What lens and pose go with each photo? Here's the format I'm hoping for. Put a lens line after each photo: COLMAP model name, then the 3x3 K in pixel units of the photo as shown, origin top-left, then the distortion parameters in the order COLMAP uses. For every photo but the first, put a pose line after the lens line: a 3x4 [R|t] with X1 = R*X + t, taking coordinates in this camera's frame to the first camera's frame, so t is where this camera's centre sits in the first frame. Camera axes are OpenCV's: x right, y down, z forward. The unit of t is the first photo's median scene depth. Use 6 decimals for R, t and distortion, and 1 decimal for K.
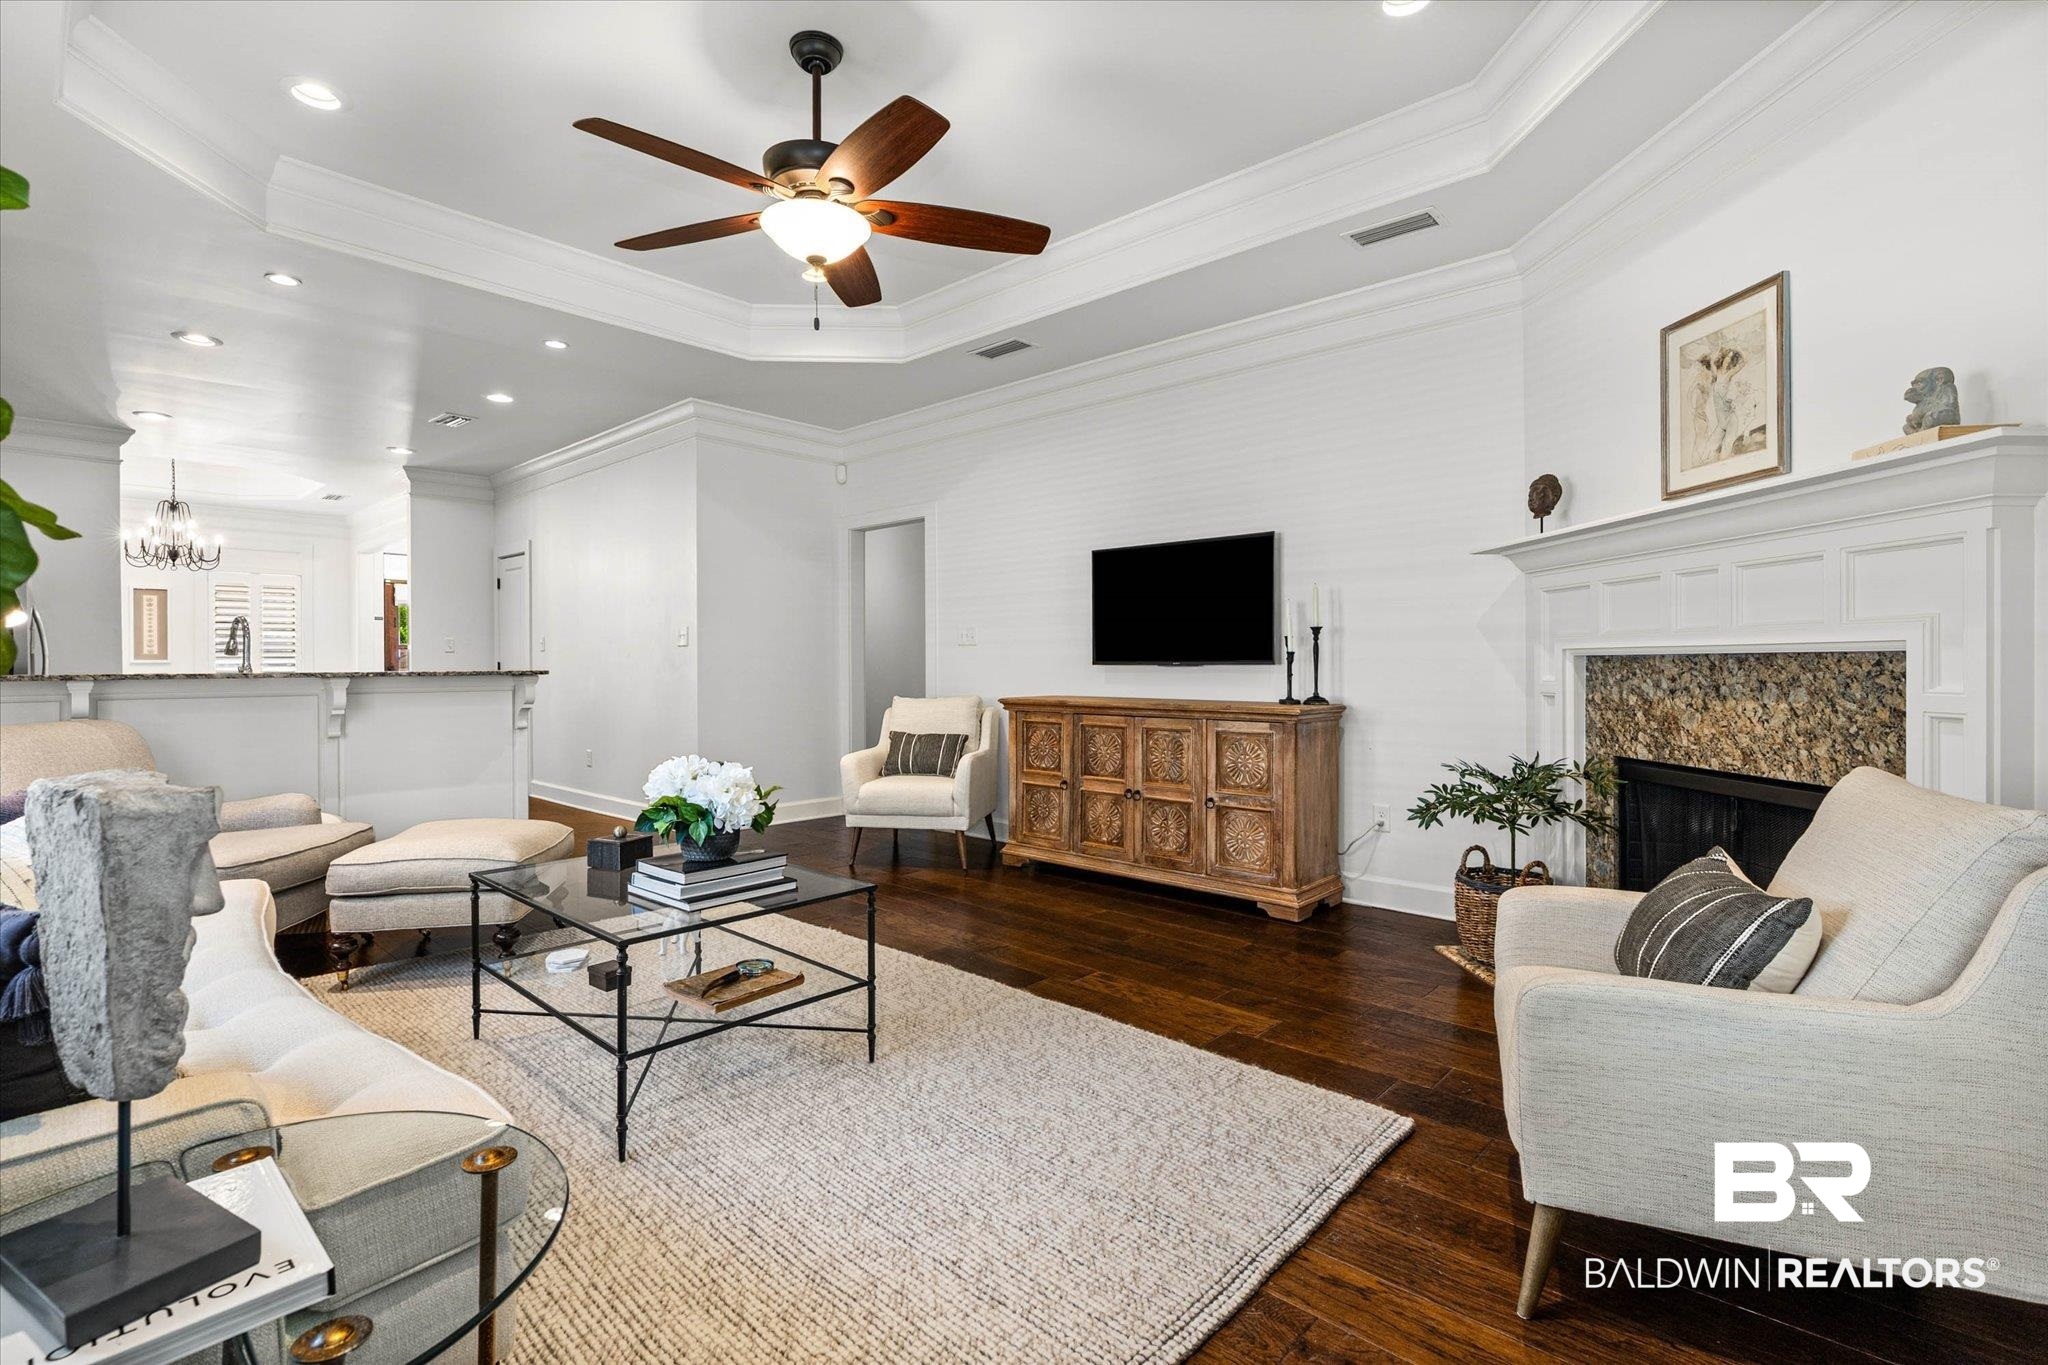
lens RADIAL K [[922.5, 0, 1011.0], [0, 922.5, 661.4], [0, 0, 1]] dist [-0.010928, 0.003280]
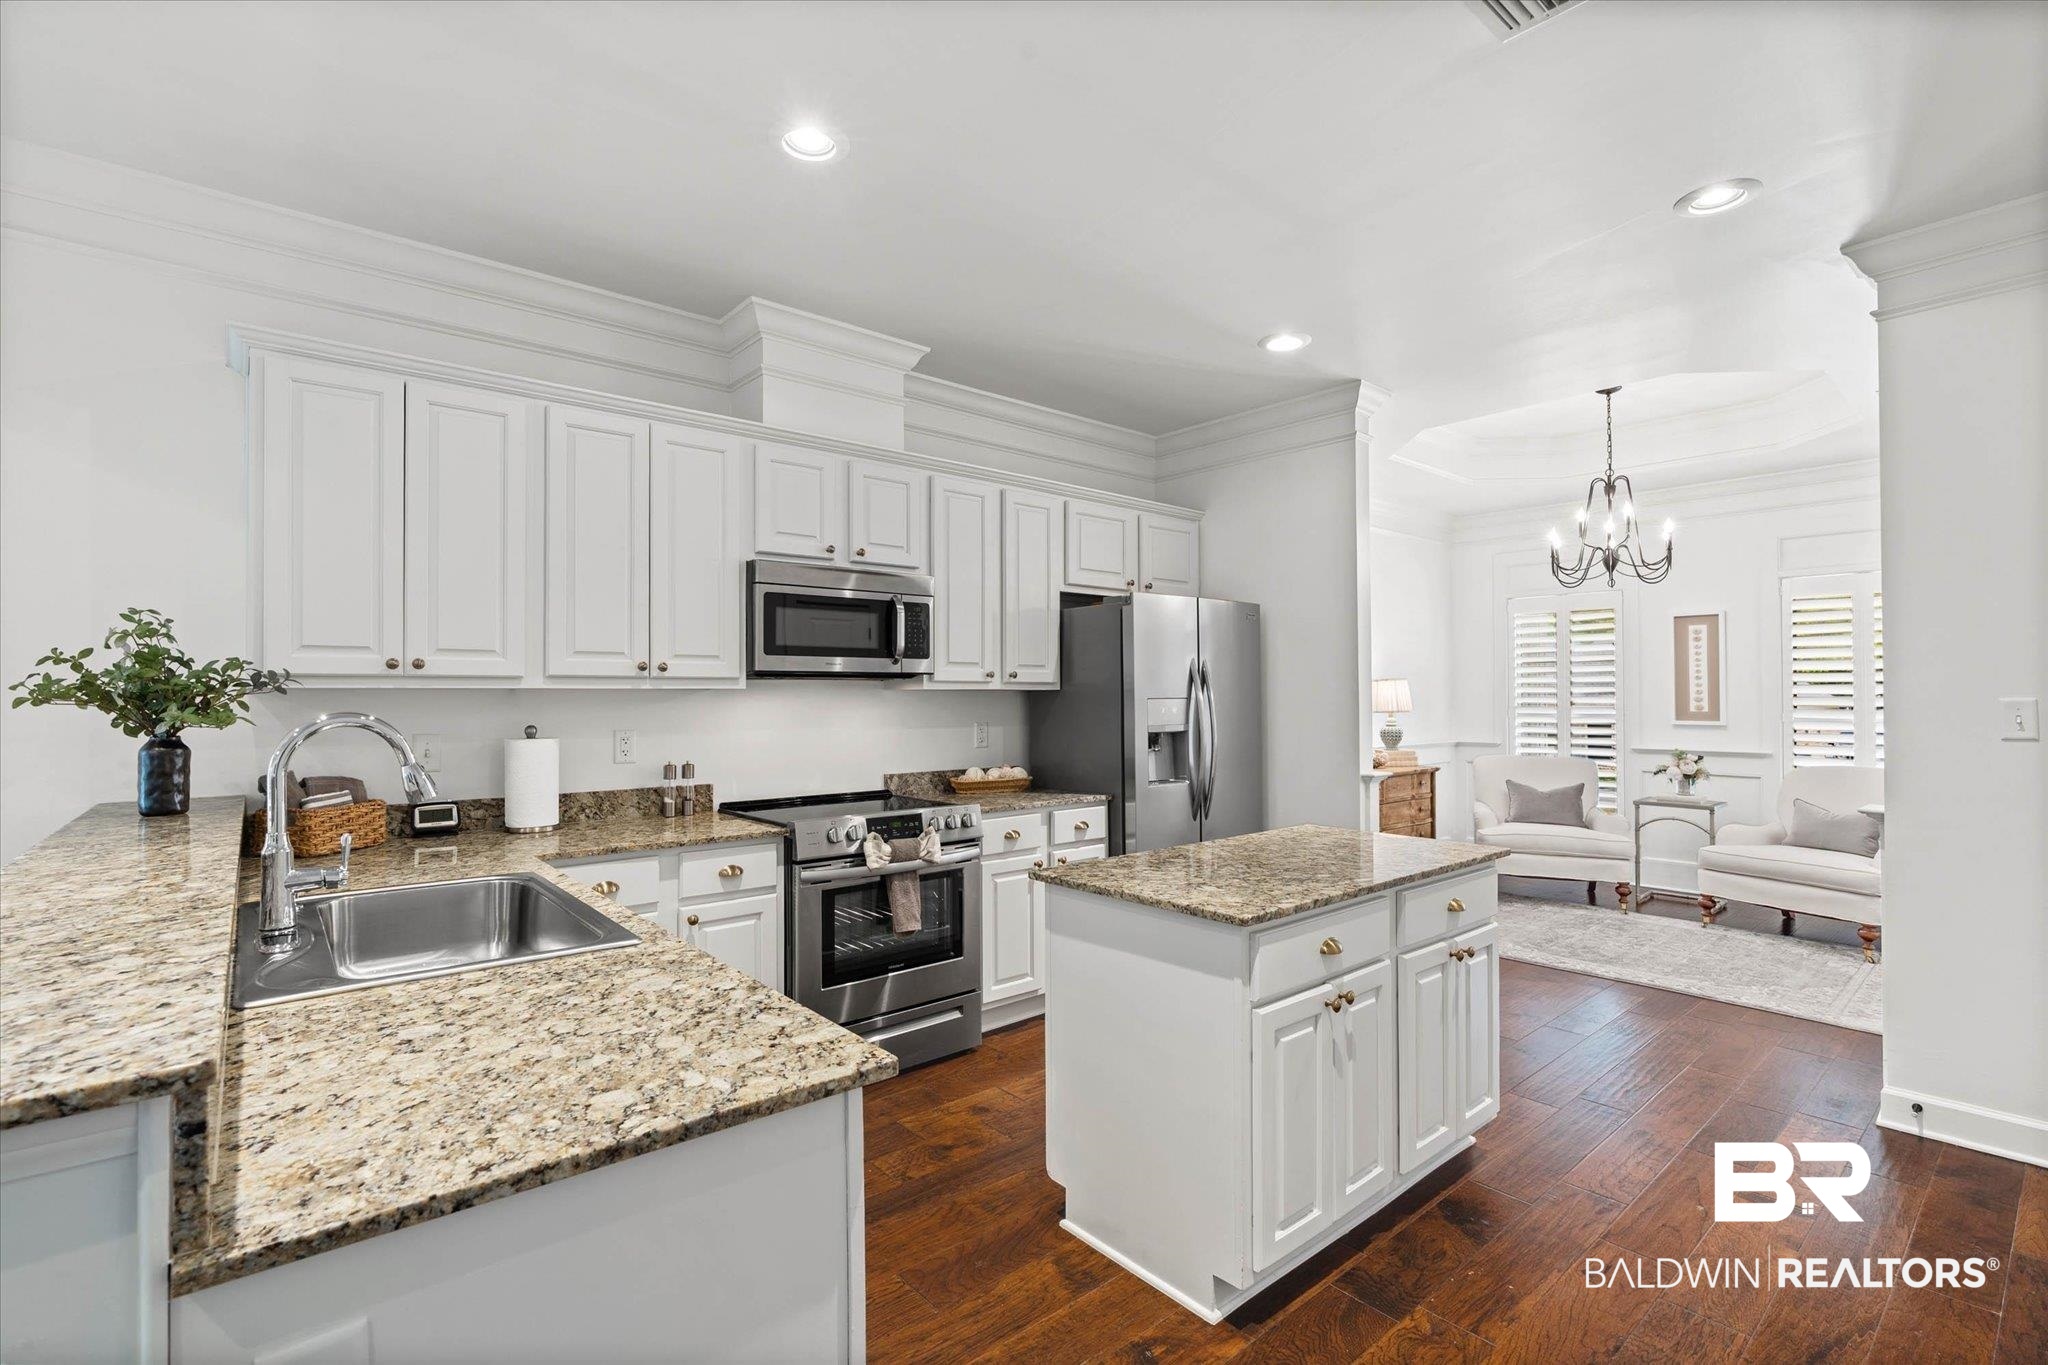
lens RADIAL K [[922.5, 0, 1040.6], [0, 922.5, 685.3], [0, 0, 1]] dist [-0.010928, 0.003280]
pose [[-0.125594, -0.002354, -0.992079, -0.607351], [0.002449, 0.999993, -0.002683, -0.080145], [0.992079, -0.002767, -0.125588, 1.778531]]
